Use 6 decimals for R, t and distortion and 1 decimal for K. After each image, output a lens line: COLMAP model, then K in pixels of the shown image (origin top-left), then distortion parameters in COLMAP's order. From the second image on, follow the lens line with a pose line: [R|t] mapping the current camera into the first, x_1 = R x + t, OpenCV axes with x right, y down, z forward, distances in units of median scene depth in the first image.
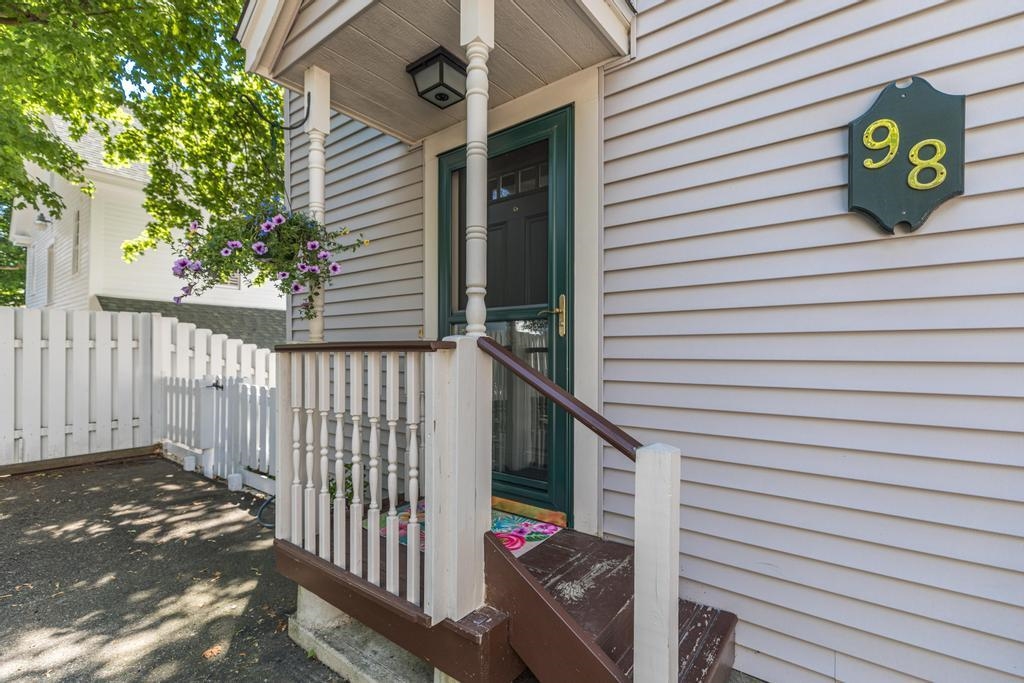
lens RADIAL K [[478.6, 0, 502.5], [0, 478.6, 347.8], [0, 0, 1]] dist [0.003571, 0.000958]
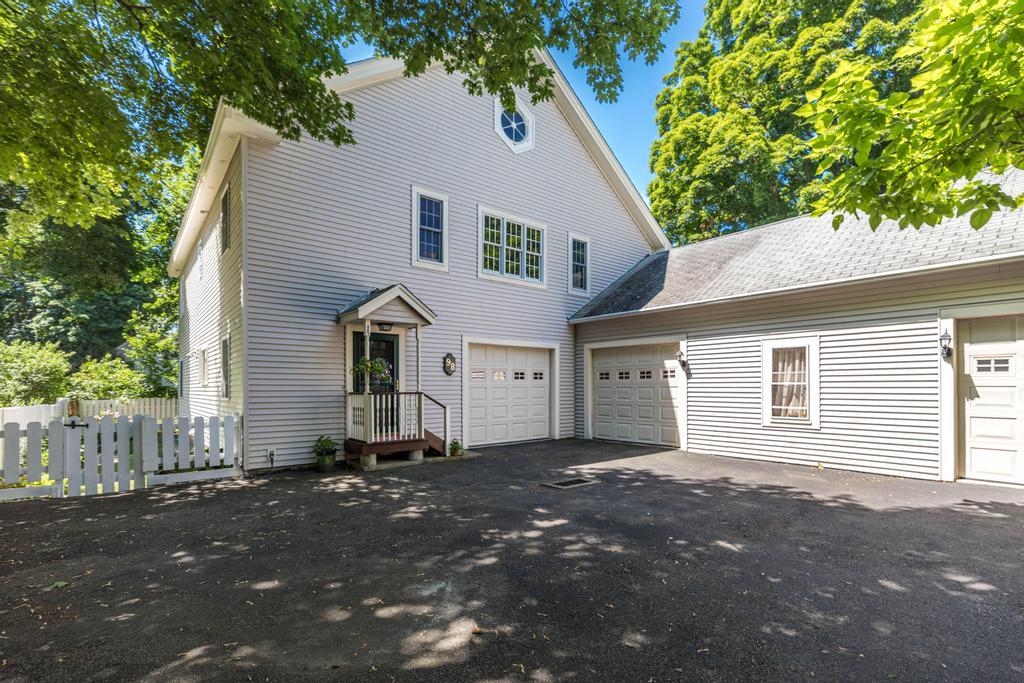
lens RADIAL K [[478.6, 0, 526.8], [0, 478.6, 384.9], [0, 0, 1]] dist [0.003571, 0.000958]
pose [[0.194704, 0.008899, 0.980822, -5.324254], [-0.006454, 0.999949, -0.007791, -0.064163], [-0.980841, -0.004813, 0.194752, -1.316266]]
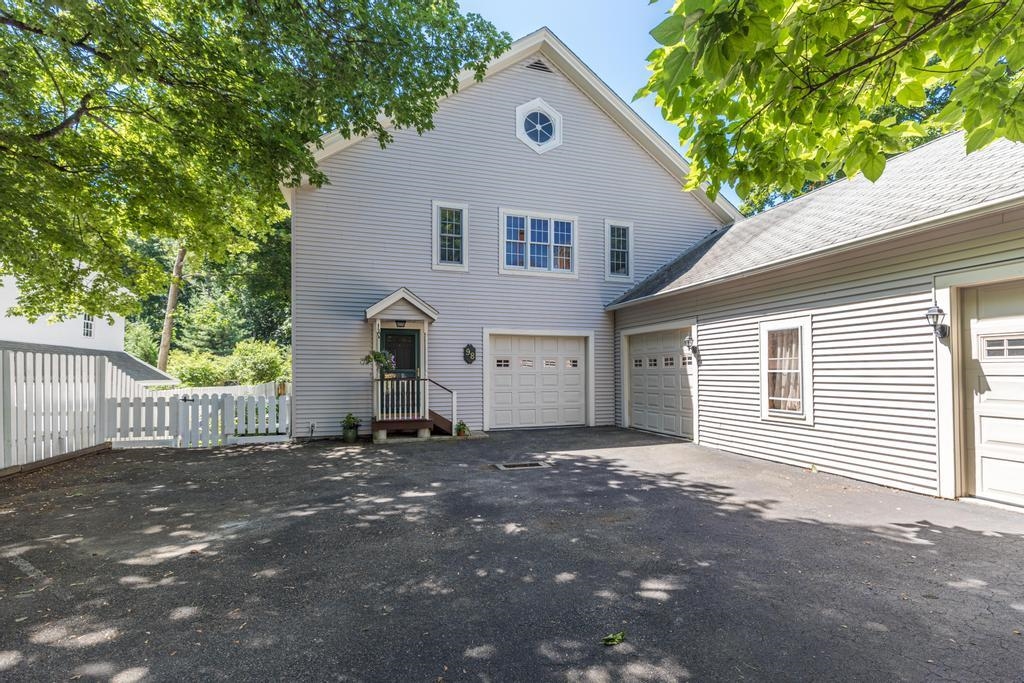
lens RADIAL K [[478.6, 0, 525.6], [0, 478.6, 361.8], [0, 0, 1]] dist [0.003571, 0.000958]
pose [[0.553187, 0.024523, 0.832696, -4.726006], [-0.008377, 0.999680, -0.023875, -0.100207], [-0.833015, 0.006232, 0.553215, -3.713851]]
